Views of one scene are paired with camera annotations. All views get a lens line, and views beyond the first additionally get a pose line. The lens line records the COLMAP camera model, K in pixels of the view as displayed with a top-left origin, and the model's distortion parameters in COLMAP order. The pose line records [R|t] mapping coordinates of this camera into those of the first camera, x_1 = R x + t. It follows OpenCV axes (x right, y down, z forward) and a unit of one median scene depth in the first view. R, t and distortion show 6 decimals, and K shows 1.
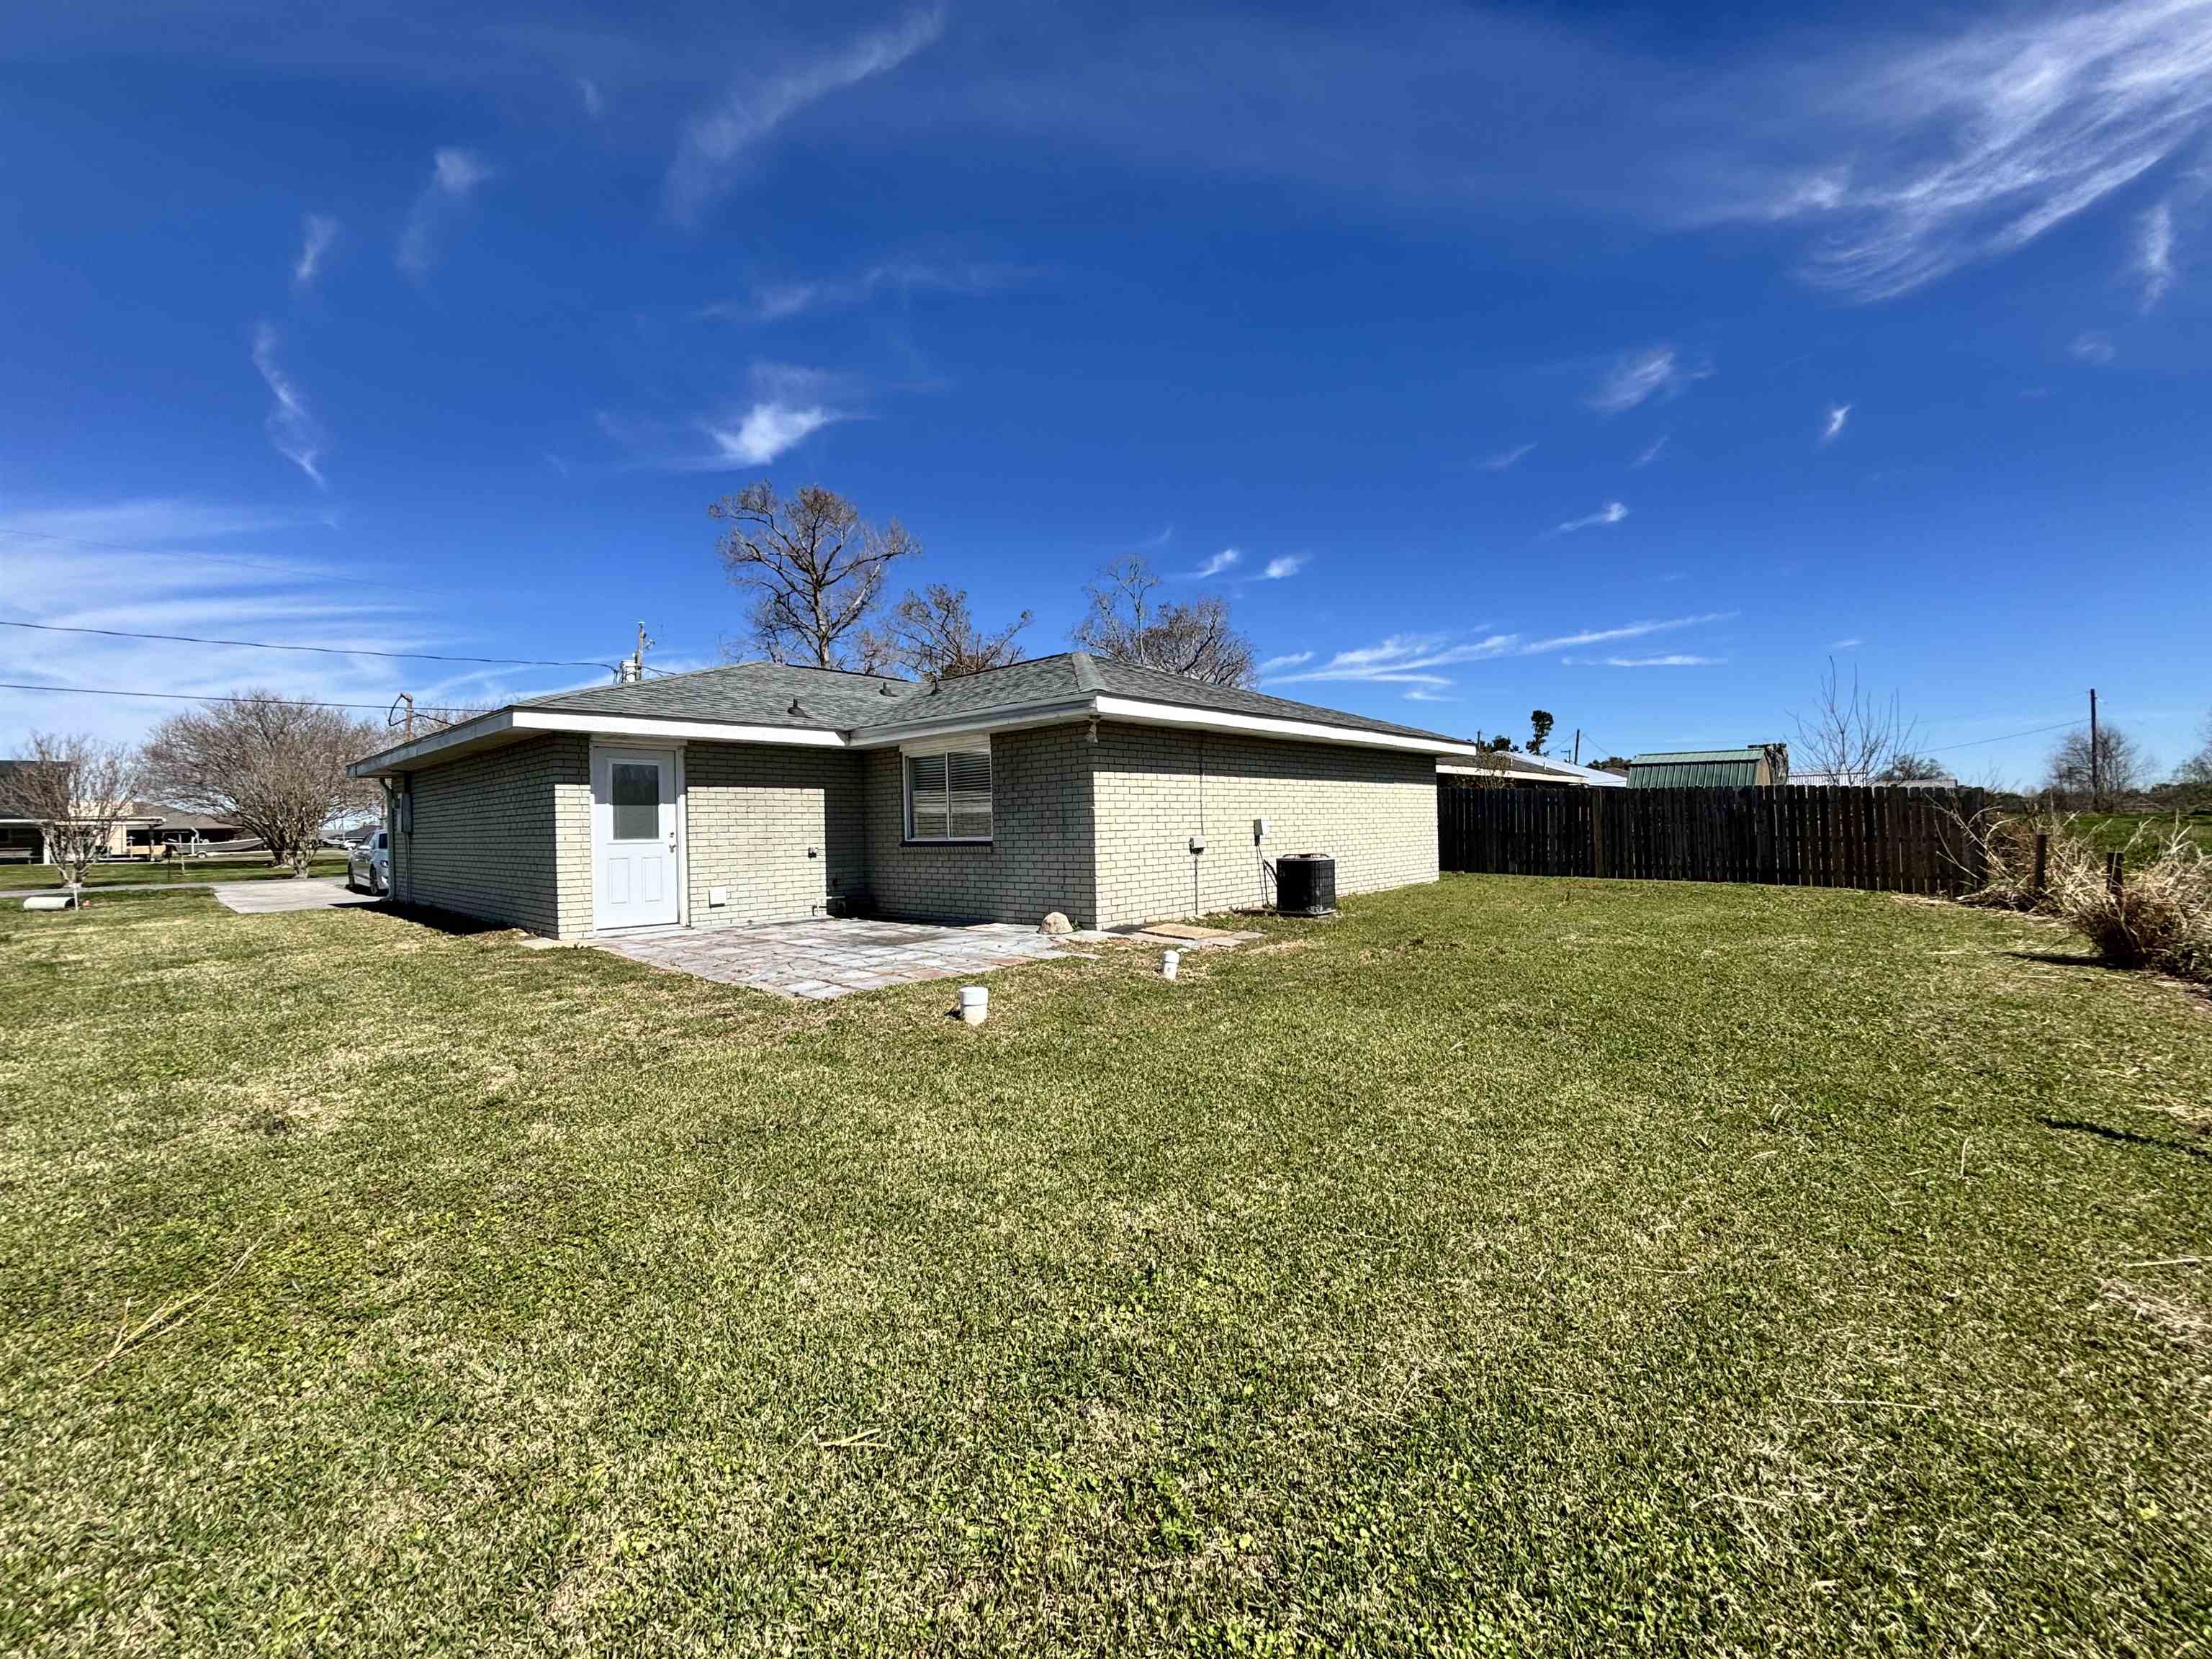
lens RADIAL K [[892.2, 0, 1109.2], [0, 892.2, 816.0], [0, 0, 1]] dist [0.002433, -0.000202]
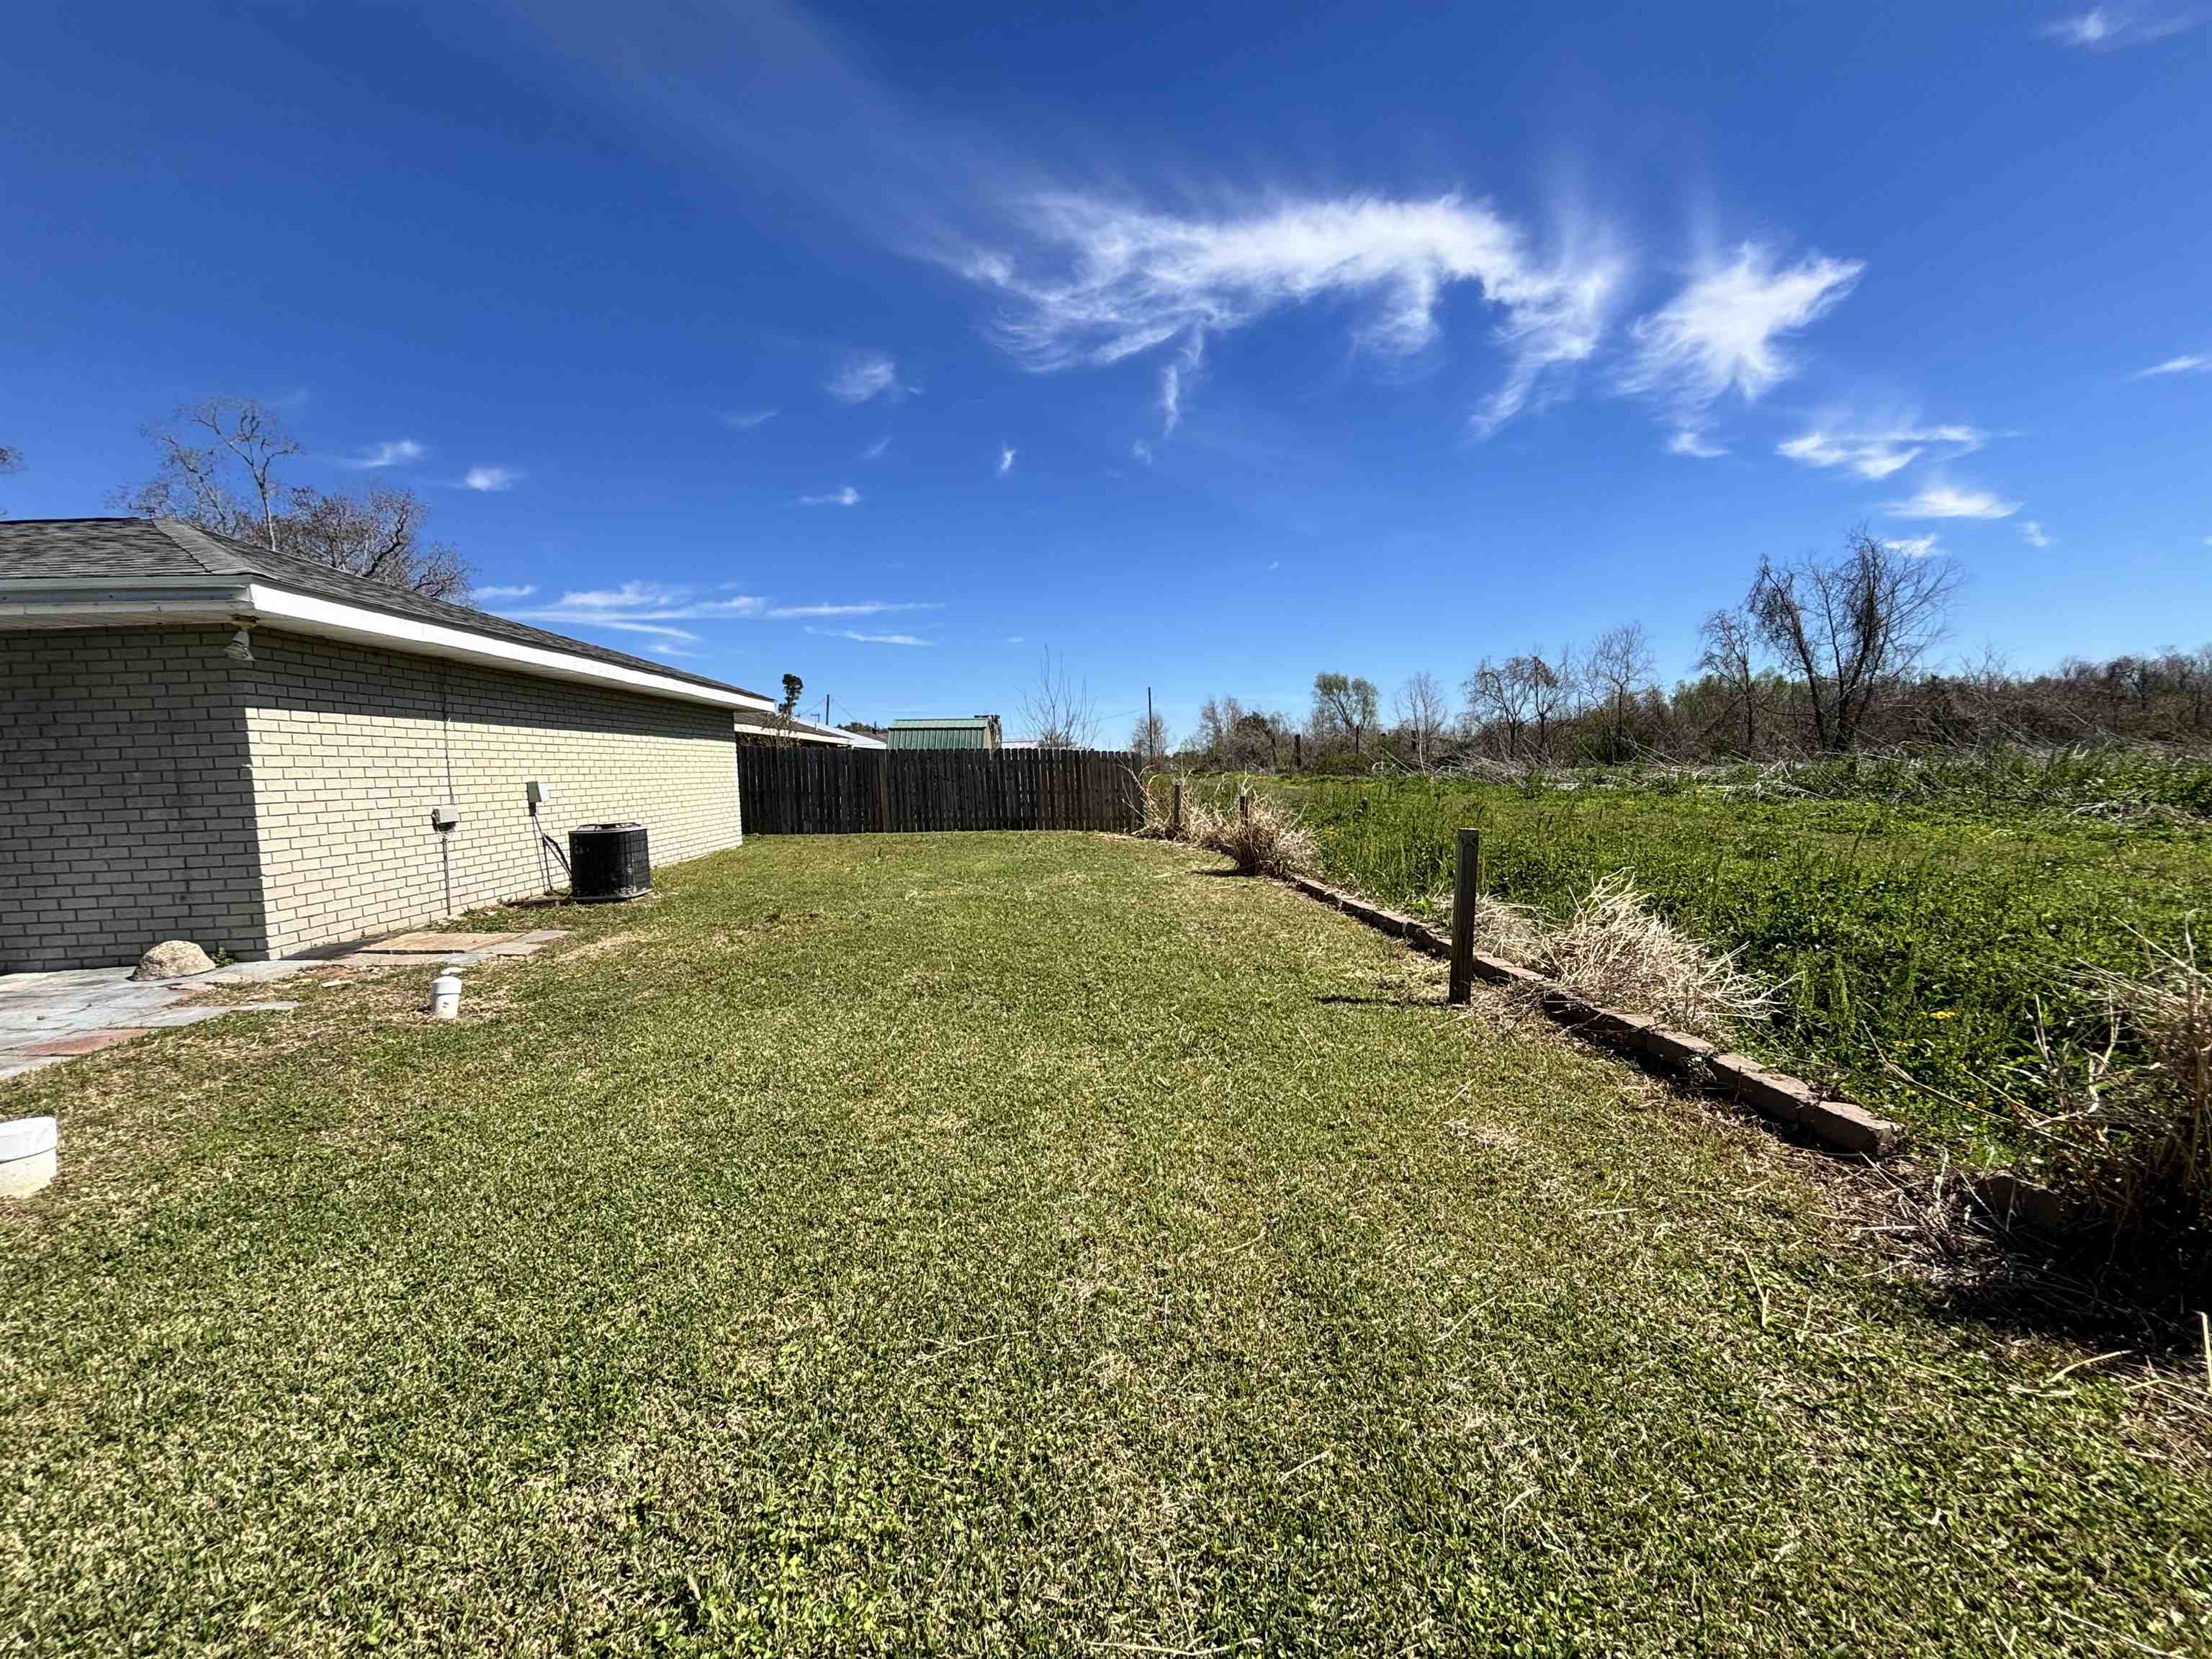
lens RADIAL K [[892.2, 0, 1109.2], [0, 892.2, 816.0], [0, 0, 1]] dist [0.002433, -0.000202]
pose [[0.702032, -0.040798, 0.710976, -0.035885], [0.009636, 0.998810, 0.047801, 0.001112], [-0.712081, -0.026707, 0.701590, 0.110910]]
